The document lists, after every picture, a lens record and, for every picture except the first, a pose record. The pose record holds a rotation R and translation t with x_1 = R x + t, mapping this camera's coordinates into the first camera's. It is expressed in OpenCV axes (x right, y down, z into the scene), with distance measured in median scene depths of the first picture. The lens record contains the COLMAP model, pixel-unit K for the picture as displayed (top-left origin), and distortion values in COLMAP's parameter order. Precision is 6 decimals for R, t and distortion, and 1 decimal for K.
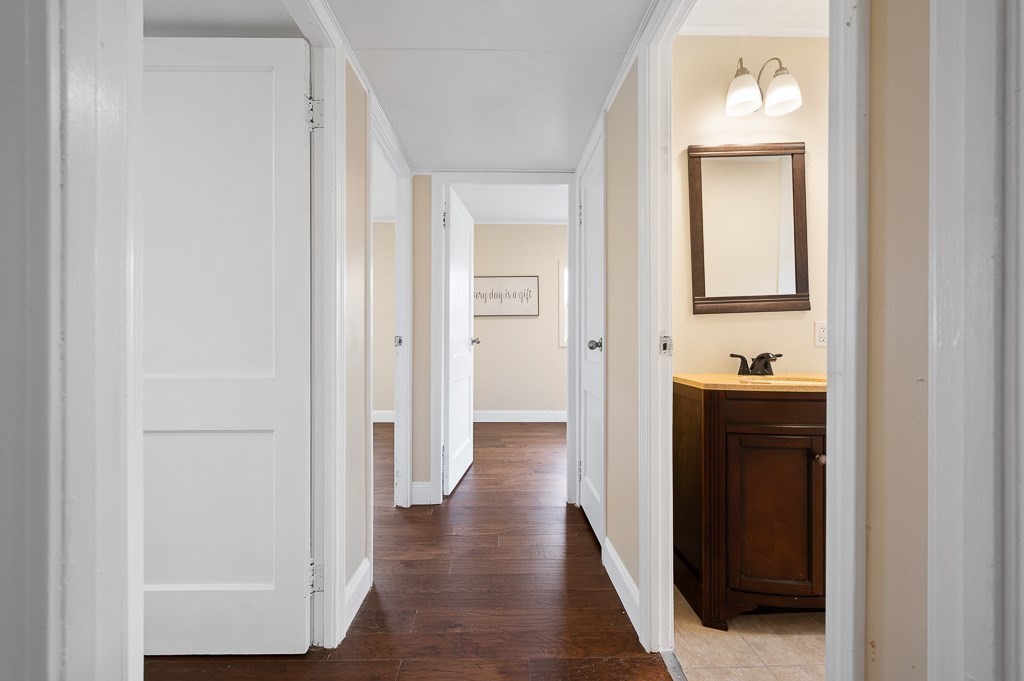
lens RADIAL K [[459.8, 0, 508.3], [0, 459.8, 337.5], [0, 0, 1]] dist [-0.003367, -0.000168]
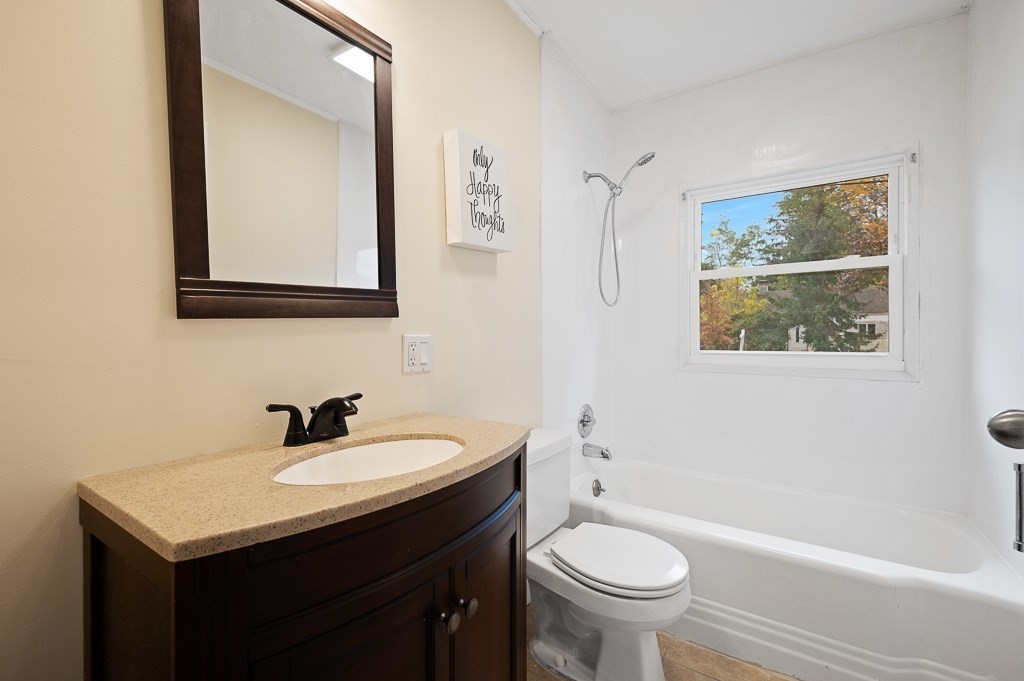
lens RADIAL K [[459.8, 0, 508.3], [0, 459.8, 337.5], [0, 0, 1]] dist [-0.003367, -0.000168]
pose [[0.609566, -0.002018, 0.792733, 0.253503], [-0.000311, 0.999996, 0.002784, -0.033506], [-0.792736, -0.001943, 0.609563, 0.502974]]
